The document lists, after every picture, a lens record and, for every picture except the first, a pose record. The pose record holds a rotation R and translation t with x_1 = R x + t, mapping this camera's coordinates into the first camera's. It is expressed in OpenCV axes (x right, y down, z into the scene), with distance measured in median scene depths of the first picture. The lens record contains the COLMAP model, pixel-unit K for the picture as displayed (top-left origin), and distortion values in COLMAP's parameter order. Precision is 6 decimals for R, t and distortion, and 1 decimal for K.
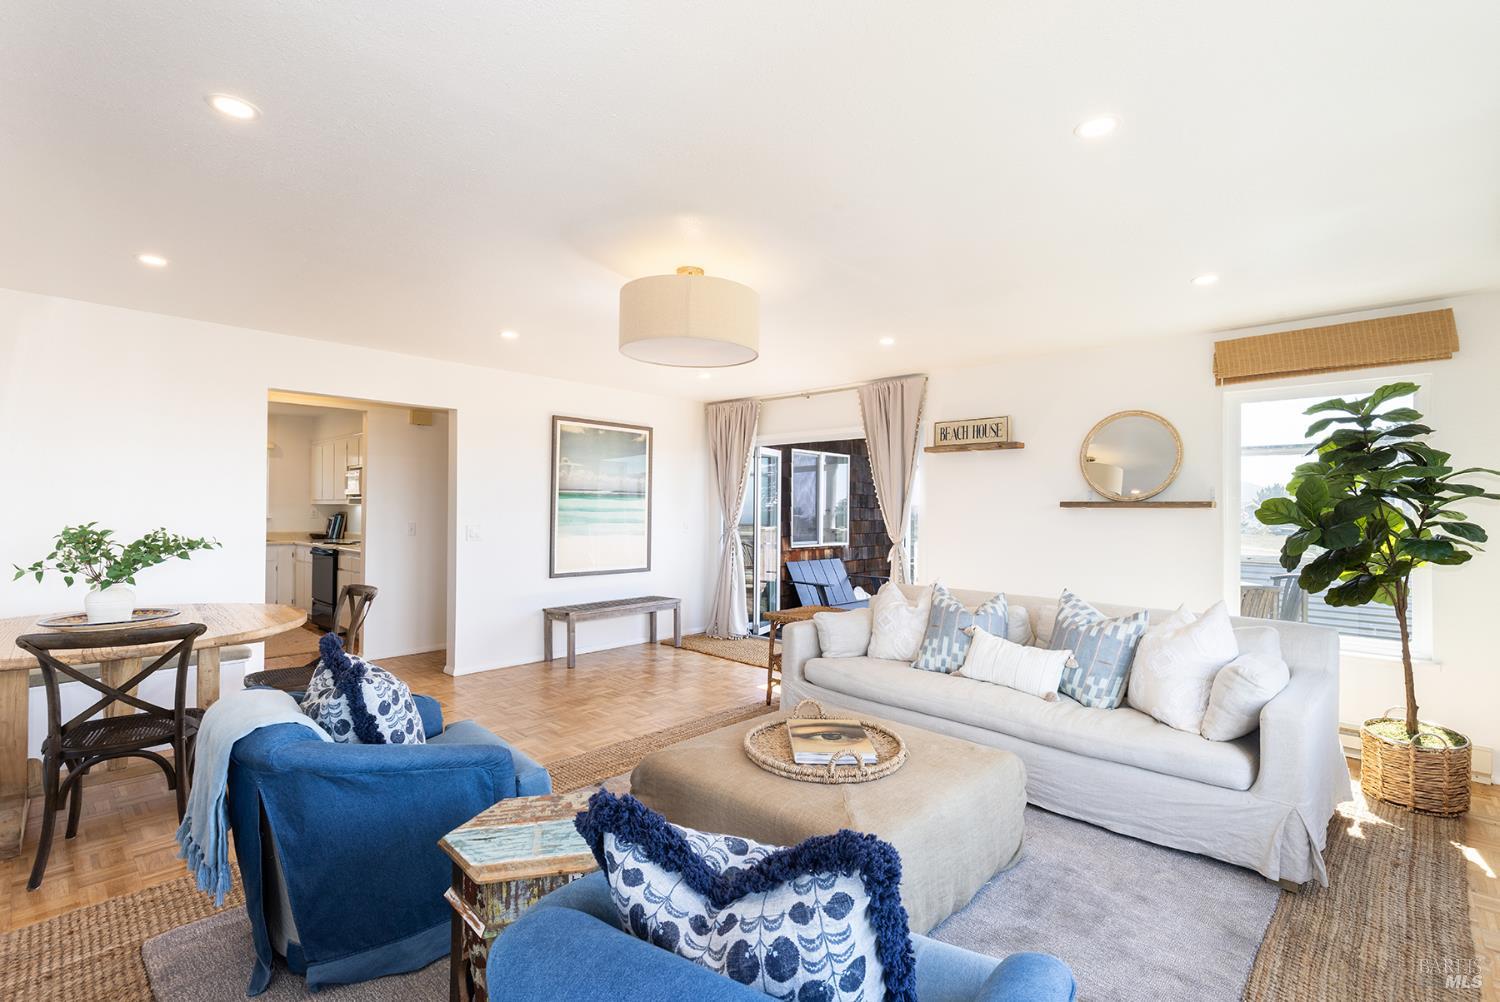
lens RADIAL K [[671.6, 0, 749.2], [0, 671.6, 504.6], [0, 0, 1]] dist [0.004710, -0.000313]
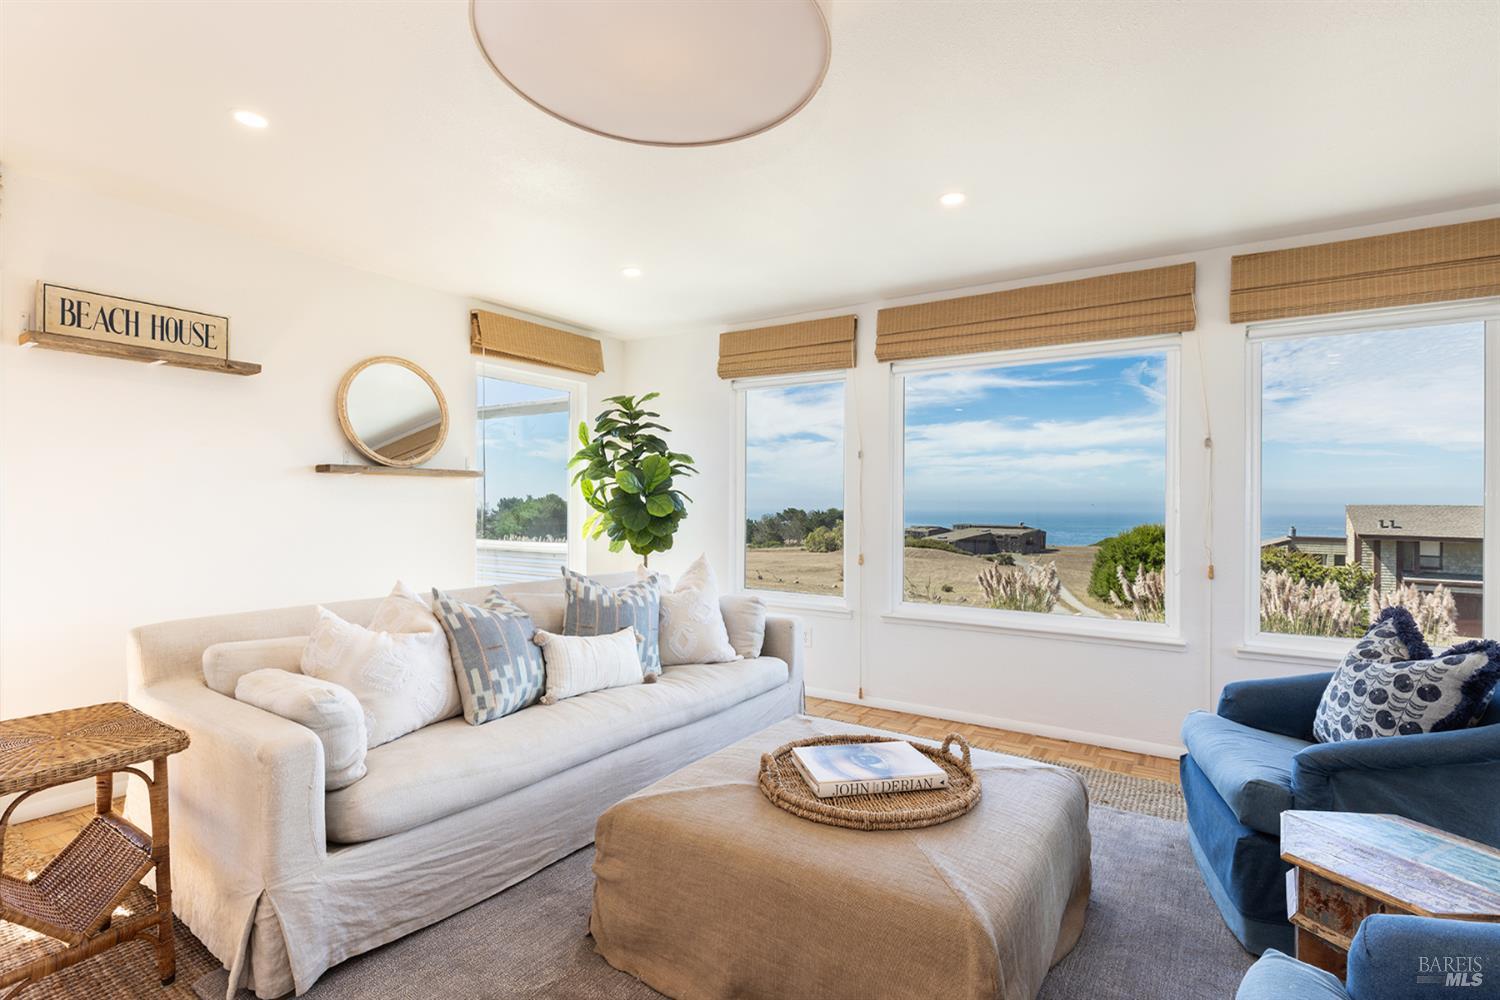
lens RADIAL K [[705.0, 0, 753.9], [0, 705.0, 506.9], [0, 0, 1]] dist [0.000527, -0.000186]
pose [[-0.184663, -0.013514, 0.982709, -0.285178], [-0.015070, 0.999827, 0.010917, 0.020992], [-0.982686, -0.012794, -0.184835, 0.566421]]
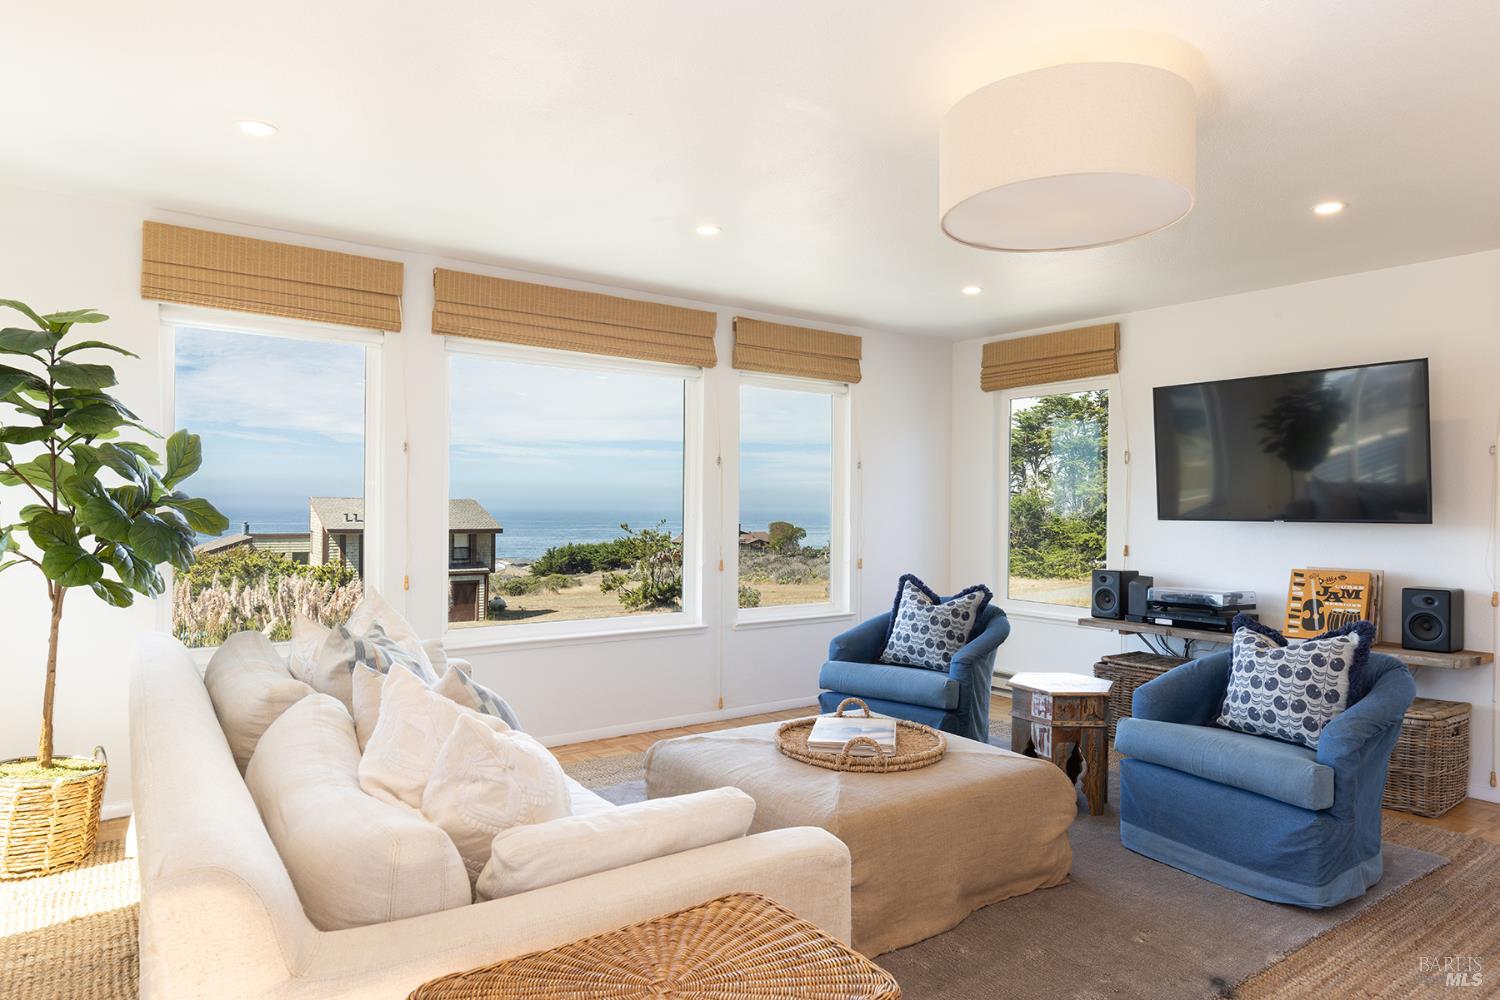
lens RADIAL K [[926.6, 0, 741.8], [0, 926.6, 499.6], [0, 0, 1]] dist [-0.027574, 0.003009]
pose [[-0.982024, -0.016999, 0.187990, 0.030425], [-0.019305, 0.999759, -0.010439, 0.017662], [-0.187767, -0.013881, -0.982115, 1.035744]]
